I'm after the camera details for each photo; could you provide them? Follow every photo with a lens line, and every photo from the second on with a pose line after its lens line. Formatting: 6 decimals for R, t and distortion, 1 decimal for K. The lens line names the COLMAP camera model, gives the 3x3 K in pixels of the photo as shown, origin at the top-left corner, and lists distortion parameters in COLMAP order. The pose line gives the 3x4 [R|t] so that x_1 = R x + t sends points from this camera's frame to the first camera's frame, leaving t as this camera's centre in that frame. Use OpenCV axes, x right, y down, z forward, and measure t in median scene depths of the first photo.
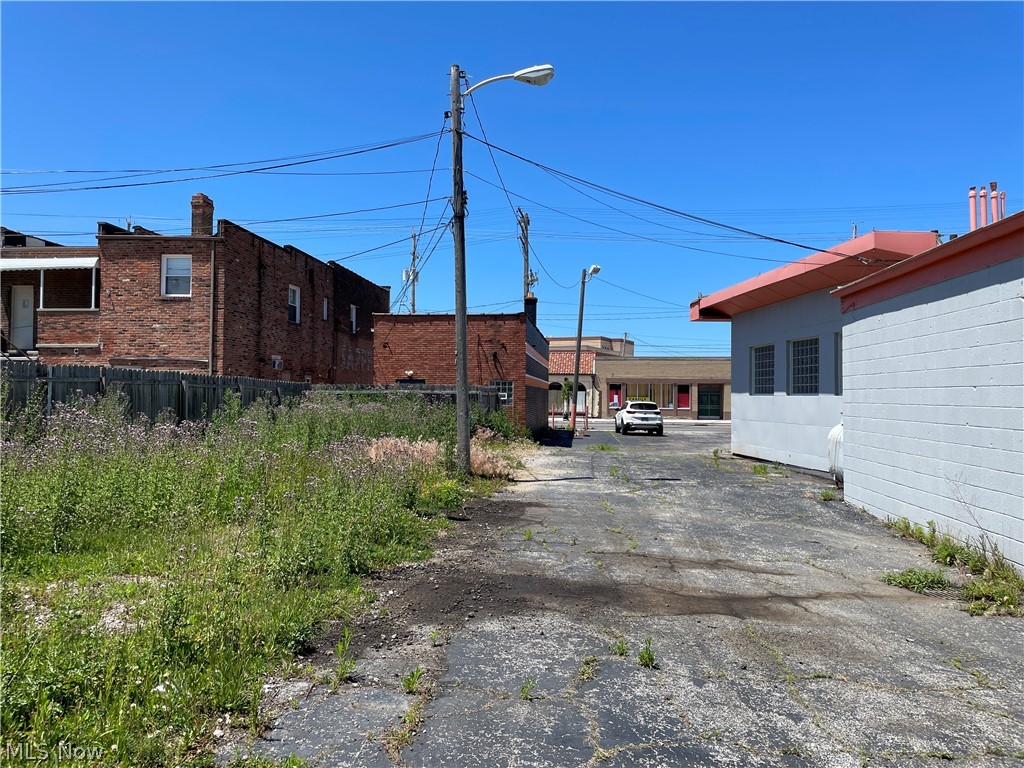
lens RADIAL K [[784.2, 0, 497.0], [0, 784.2, 376.7], [0, 0, 1]] dist [0.096774, -0.121970]
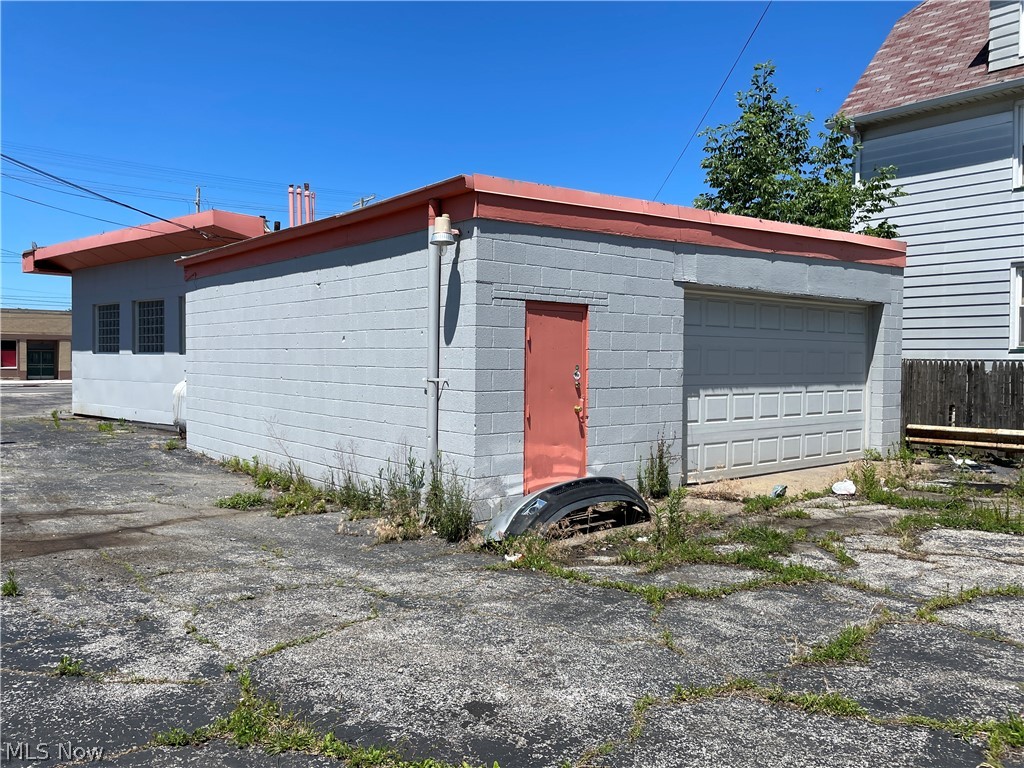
lens RADIAL K [[784.2, 0, 511.7], [0, 784.2, 378.7], [0, 0, 1]] dist [0.096774, -0.121970]
pose [[0.698665, -0.017812, 0.715227, -0.065652], [-0.021998, 0.998683, 0.046360, -0.007187], [-0.715111, -0.048123, 0.697353, -0.158236]]
